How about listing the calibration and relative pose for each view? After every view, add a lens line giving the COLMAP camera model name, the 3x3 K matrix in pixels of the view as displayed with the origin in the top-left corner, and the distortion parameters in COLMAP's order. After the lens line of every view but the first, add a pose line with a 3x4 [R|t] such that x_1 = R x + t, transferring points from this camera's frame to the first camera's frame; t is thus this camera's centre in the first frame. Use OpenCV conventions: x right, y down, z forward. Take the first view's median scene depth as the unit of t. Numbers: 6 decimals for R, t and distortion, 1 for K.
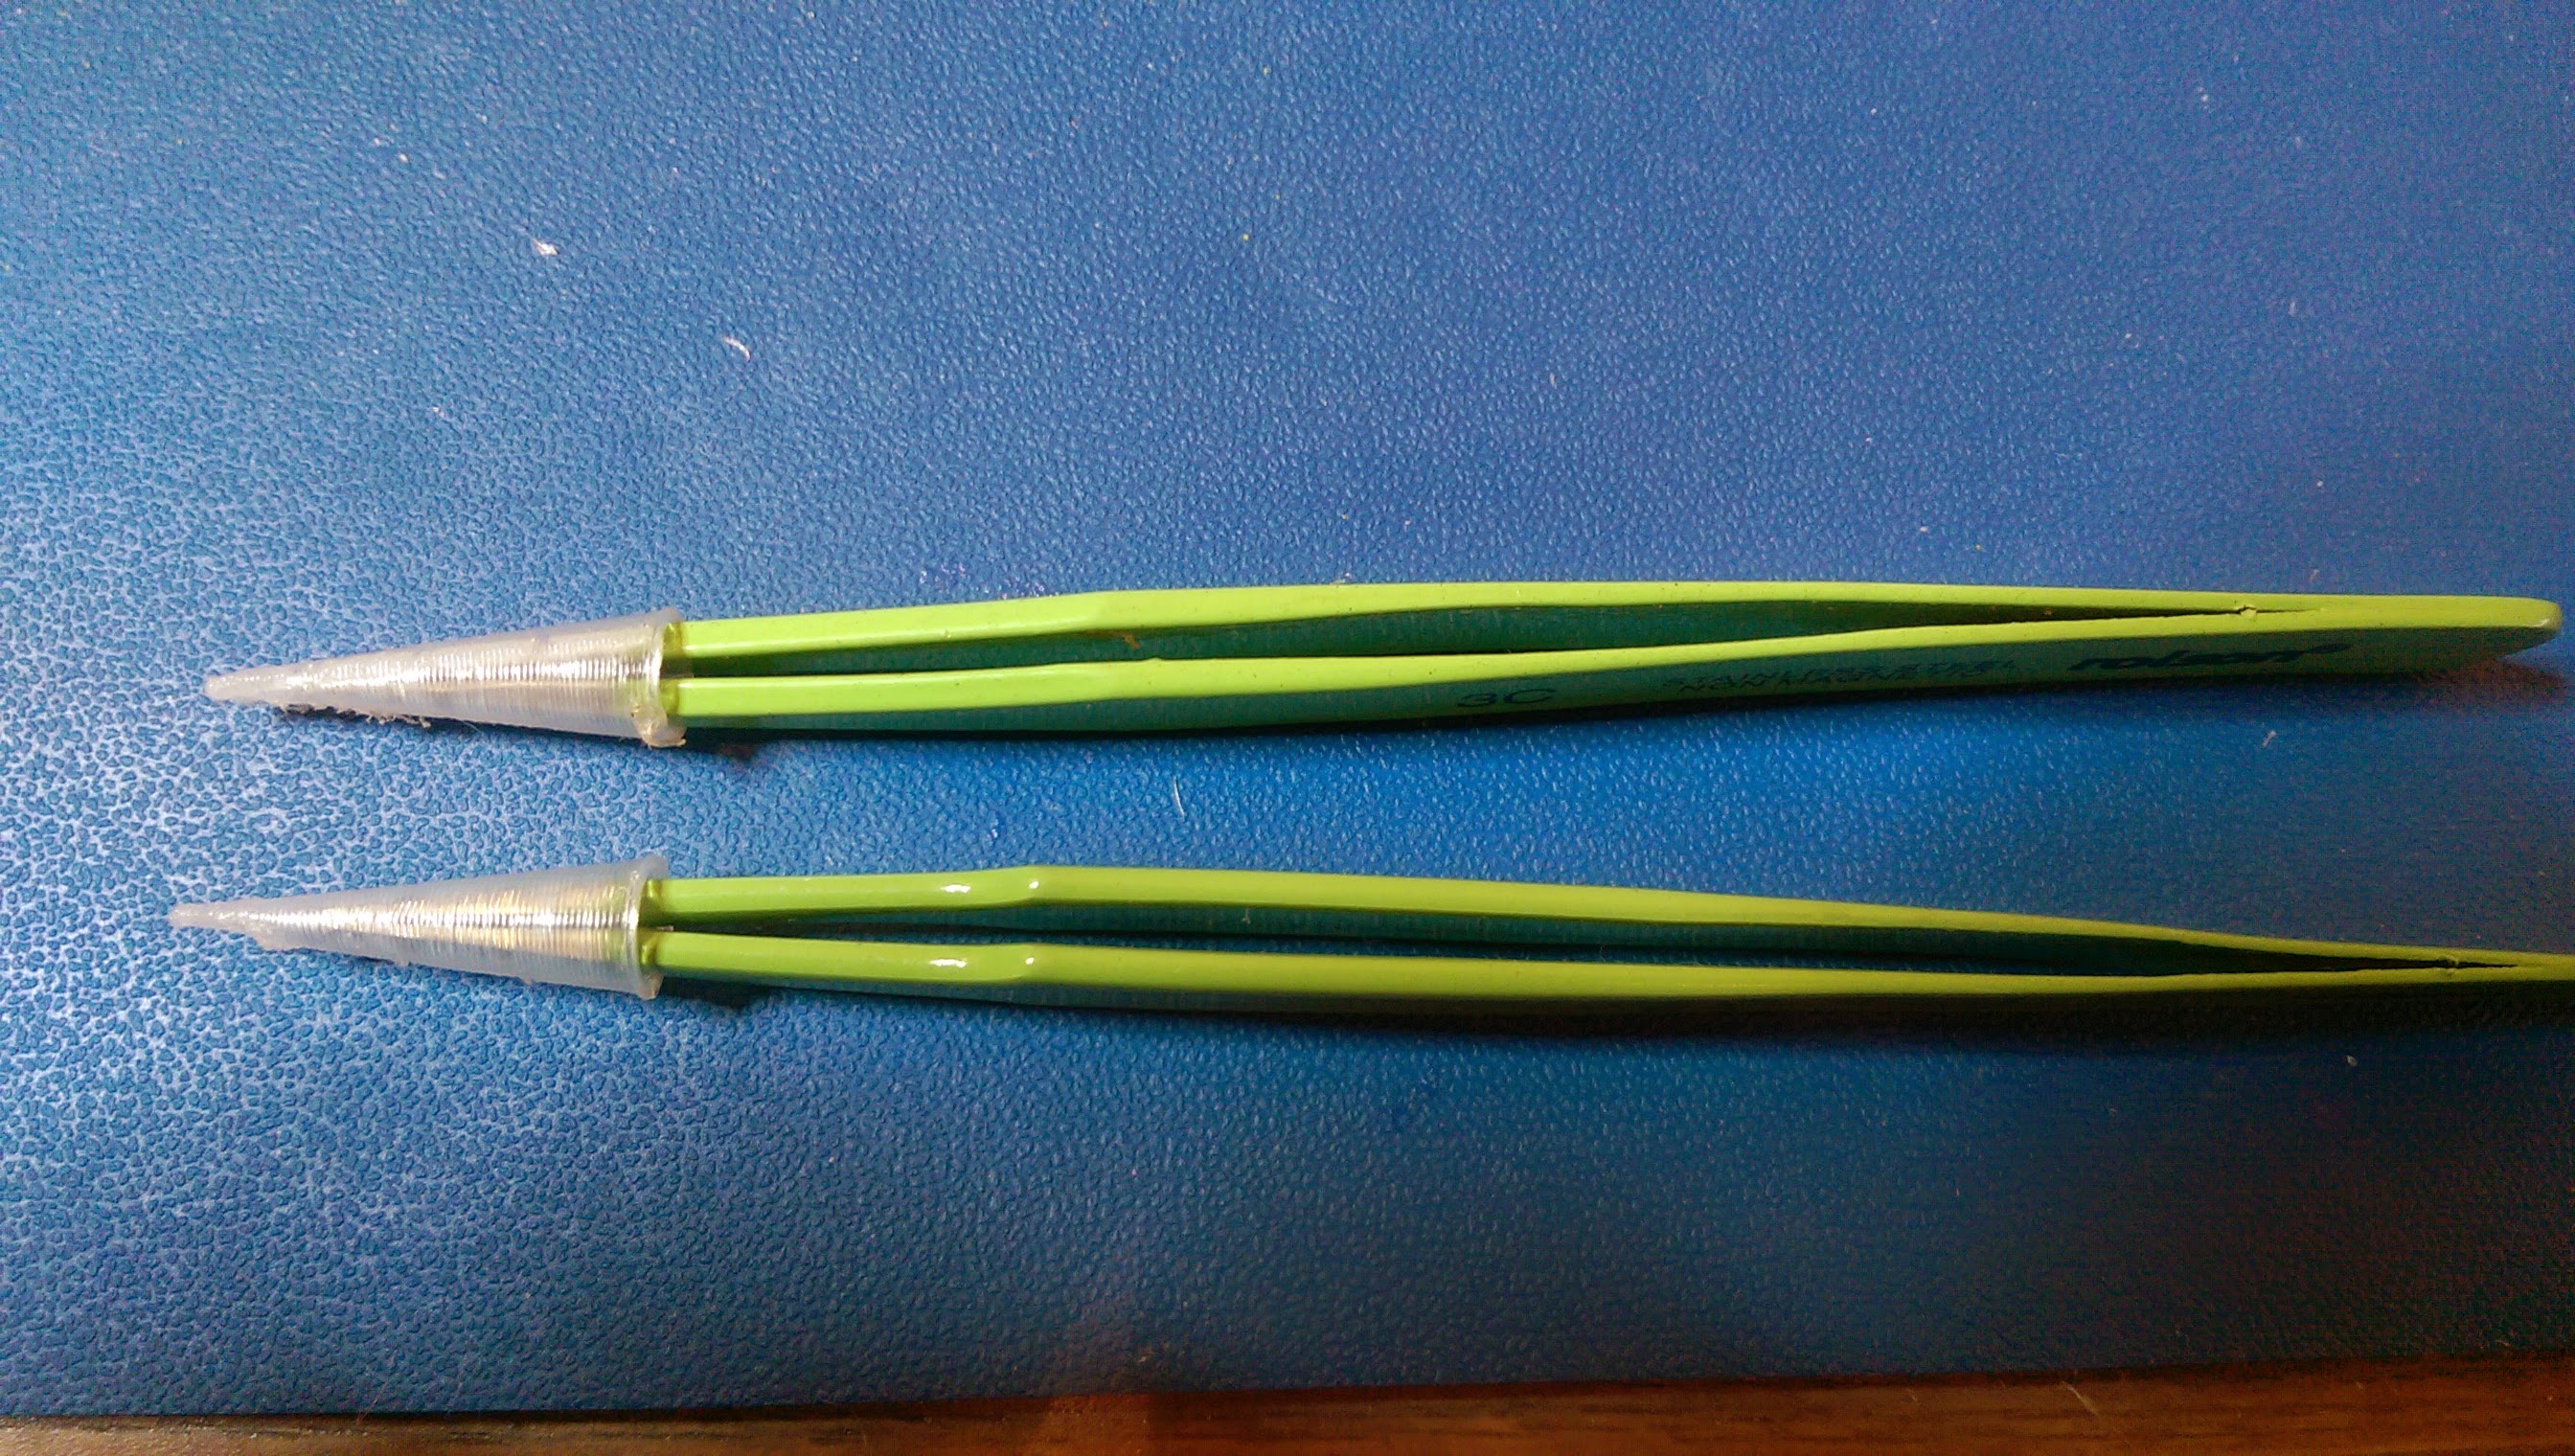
lens RADIAL K [[1915.2, 0, 1287.5], [0, 1915.2, 728.0], [0, 0, 1]] dist [0.076863, -0.143830]
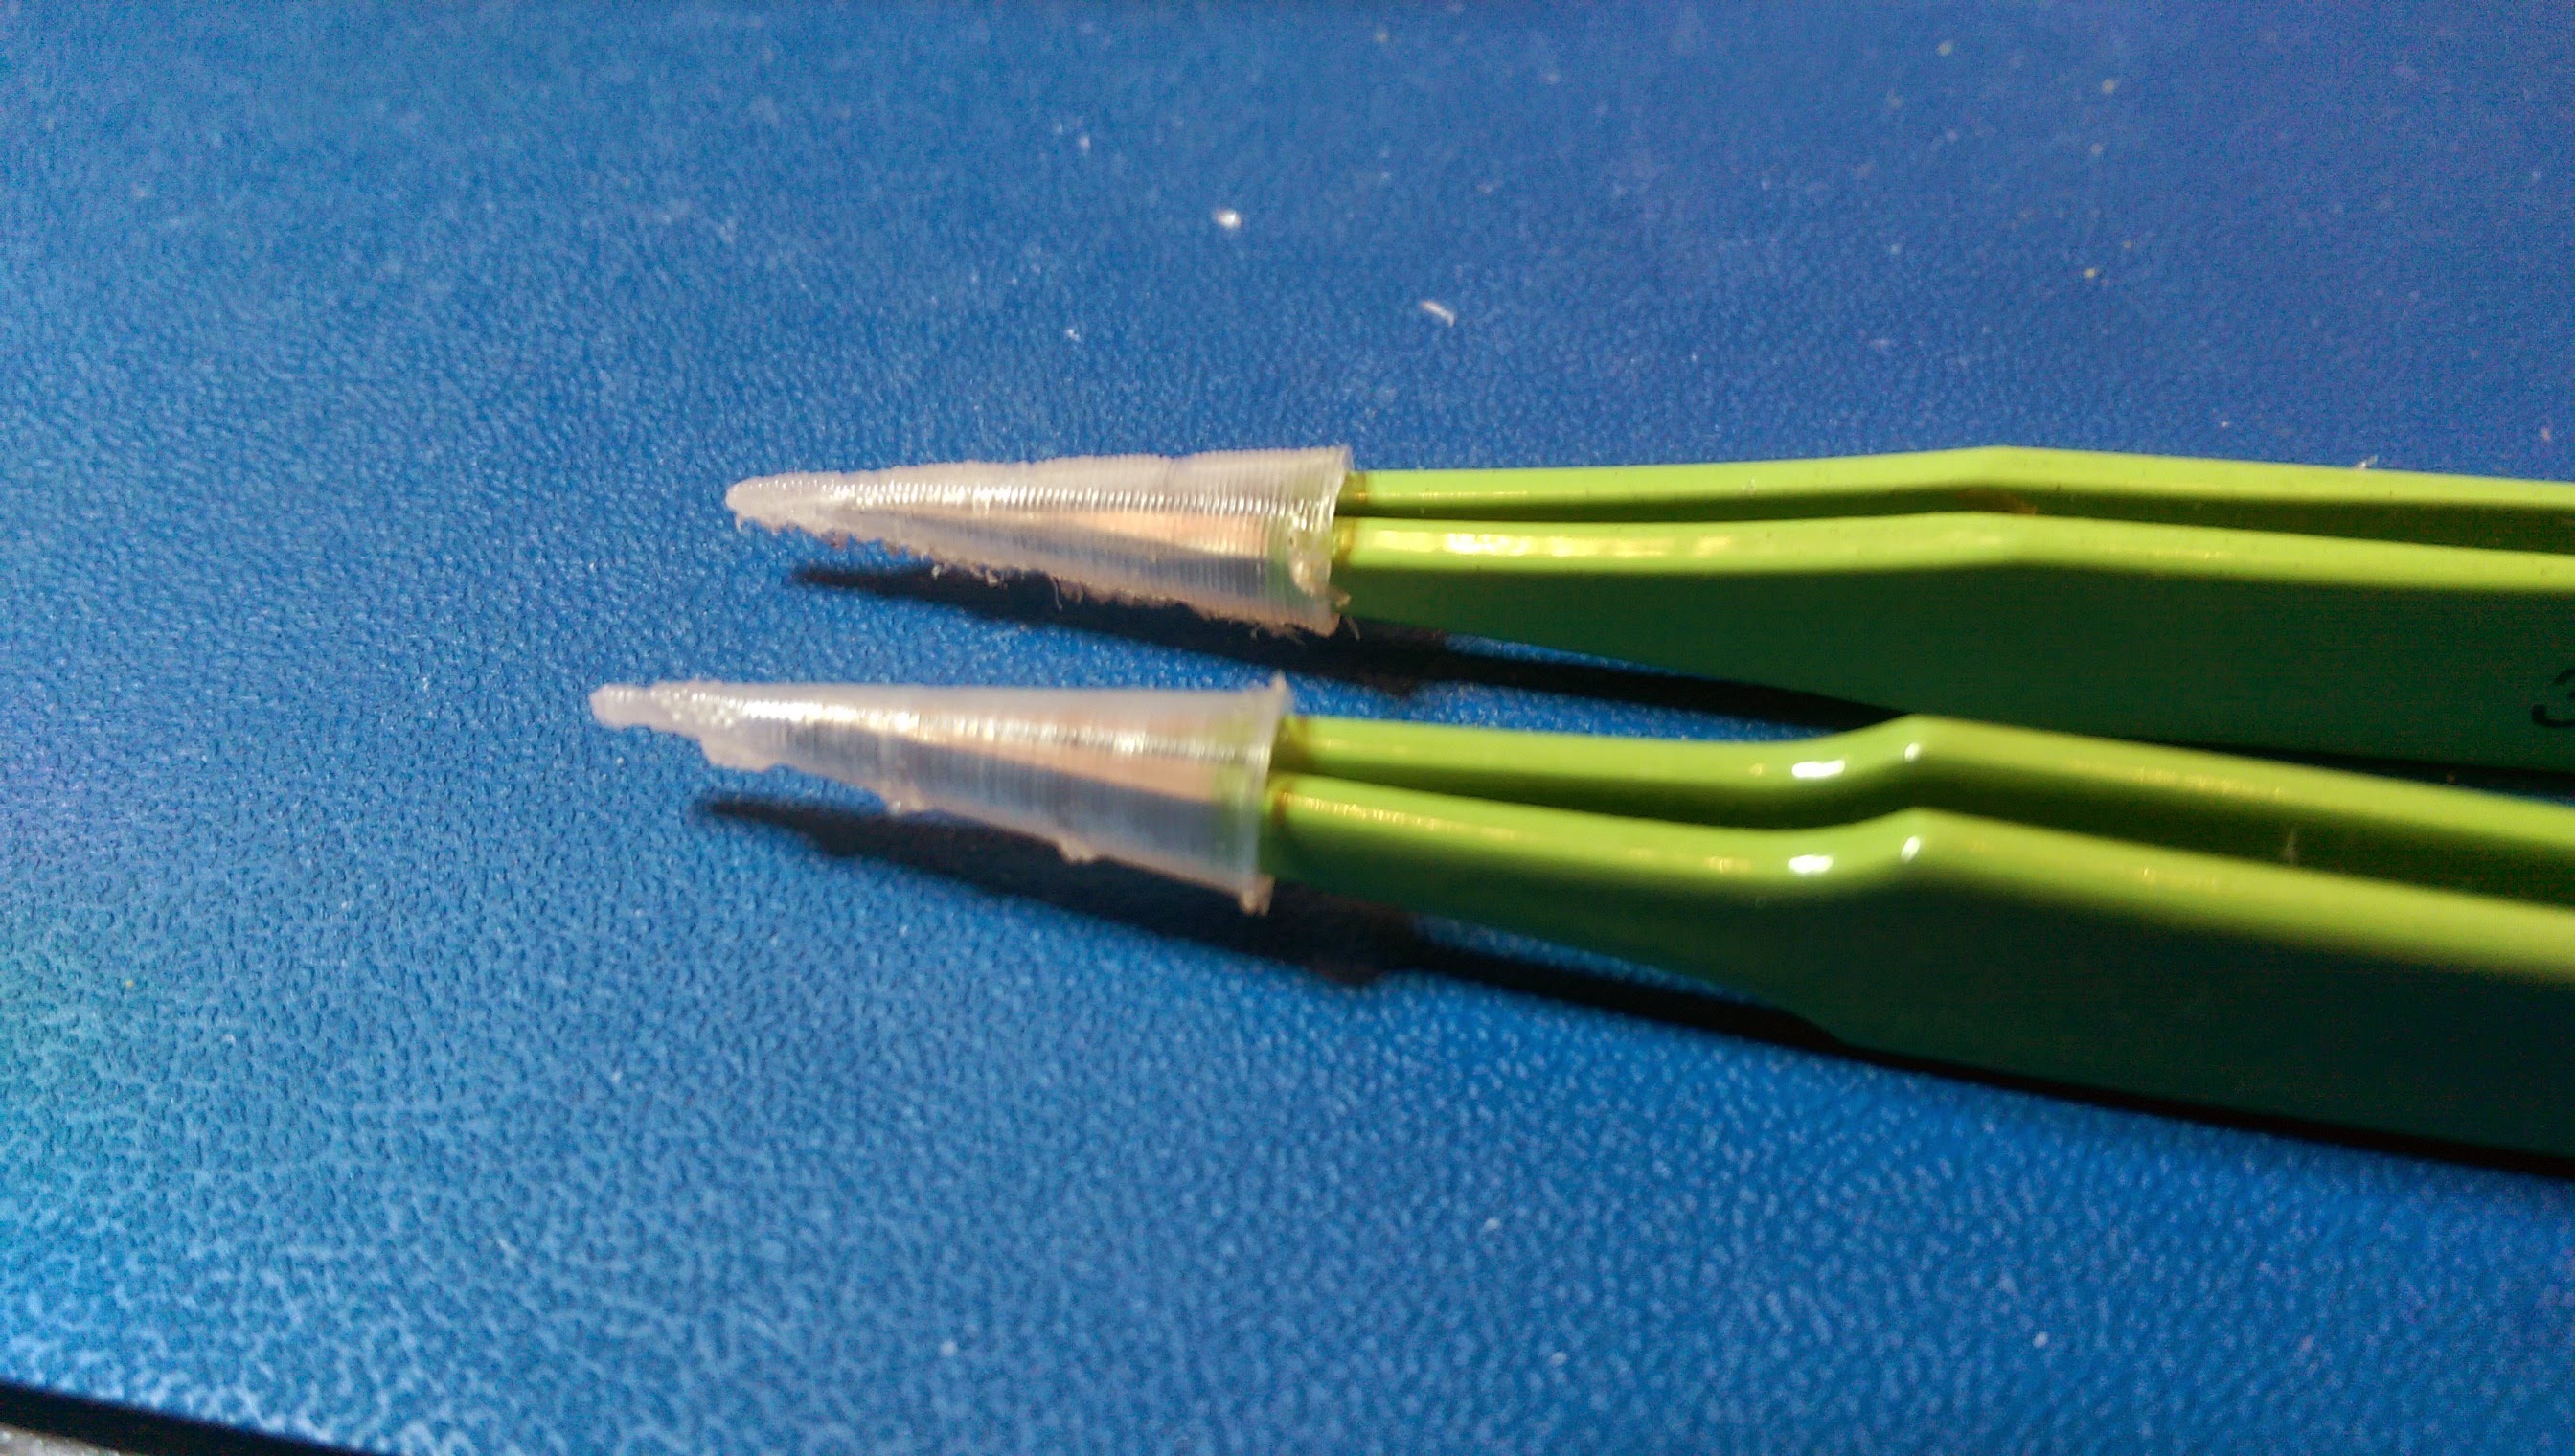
lens RADIAL K [[1915.2, 0, 1287.5], [0, 1915.2, 728.0], [0, 0, 1]] dist [0.076863, -0.143830]
pose [[0.979393, 0.101855, -0.174397, -0.209299], [-0.173029, 0.868527, -0.464458, 0.369253], [0.104162, 0.485063, 0.868254, 0.419719]]
